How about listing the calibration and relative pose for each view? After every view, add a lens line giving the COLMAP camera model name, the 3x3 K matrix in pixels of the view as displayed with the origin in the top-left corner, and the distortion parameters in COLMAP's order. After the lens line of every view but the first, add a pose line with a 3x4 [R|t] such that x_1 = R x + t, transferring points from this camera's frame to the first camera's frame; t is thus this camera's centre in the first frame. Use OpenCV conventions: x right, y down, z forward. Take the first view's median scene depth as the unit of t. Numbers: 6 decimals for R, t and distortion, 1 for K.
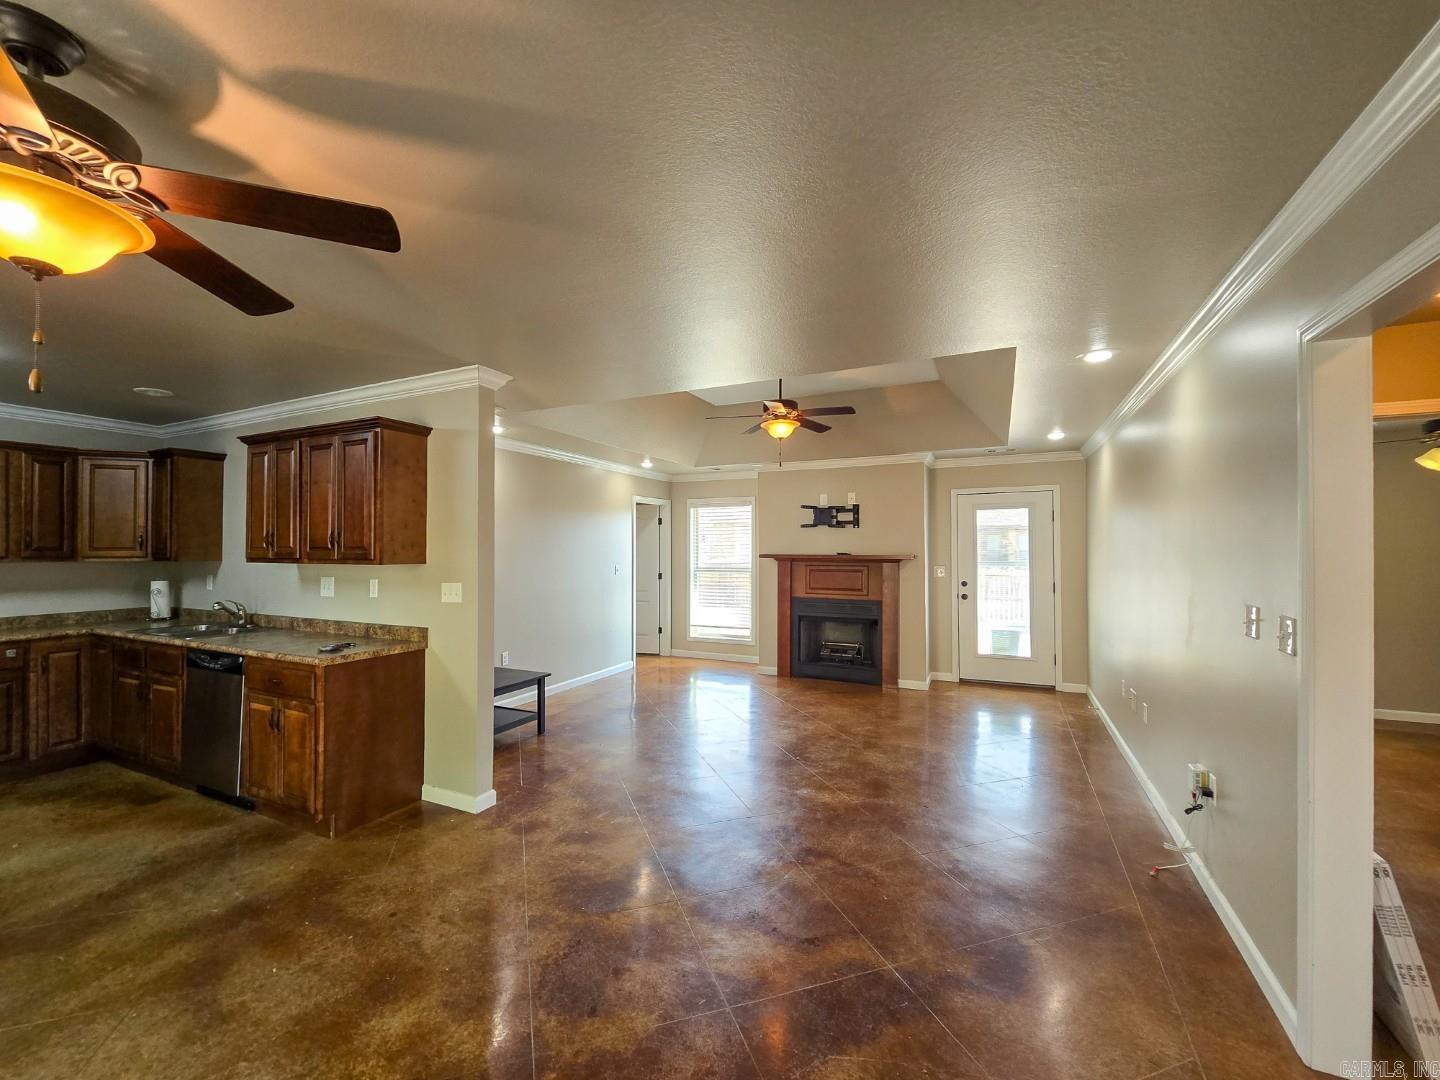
lens RADIAL K [[614.1, 0, 706.8], [0, 614.1, 540.0], [0, 0, 1]] dist [-0.002841, 0.000414]
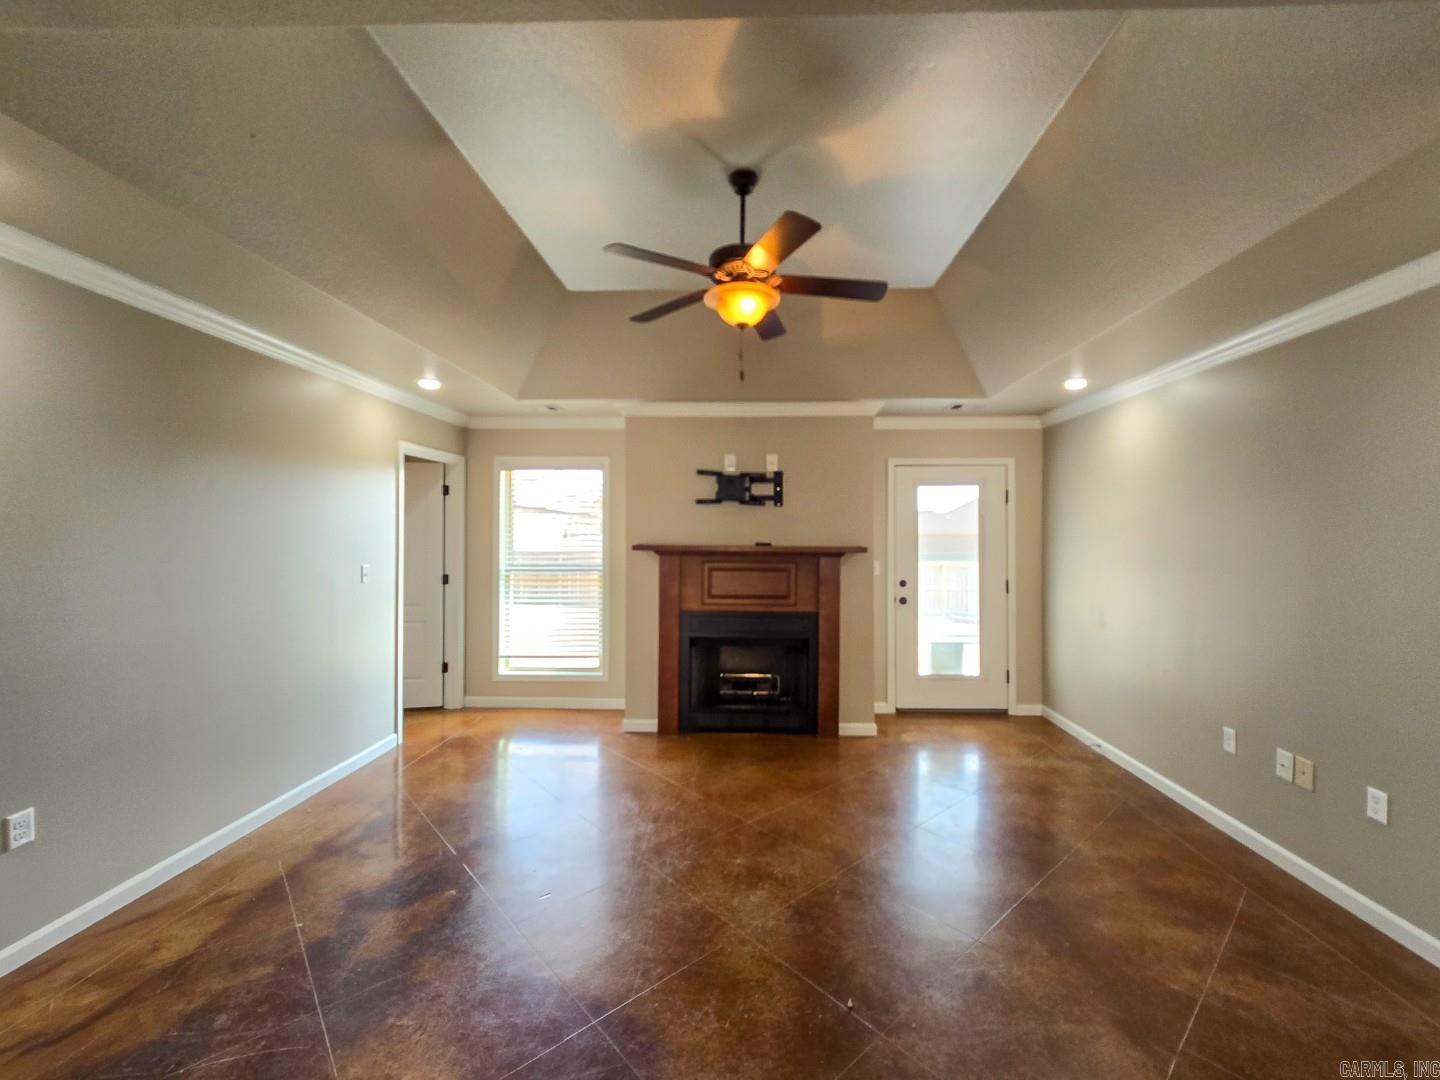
lens RADIAL K [[572.8, 0, 725.6], [0, 572.8, 535.9], [0, 0, 1]] dist [-0.000524, 0.000047]
pose [[0.907182, 0.005082, 0.420709, -0.074280], [-0.011464, 0.999854, 0.012642, 0.005600], [-0.420583, -0.016292, 0.907108, 0.430577]]
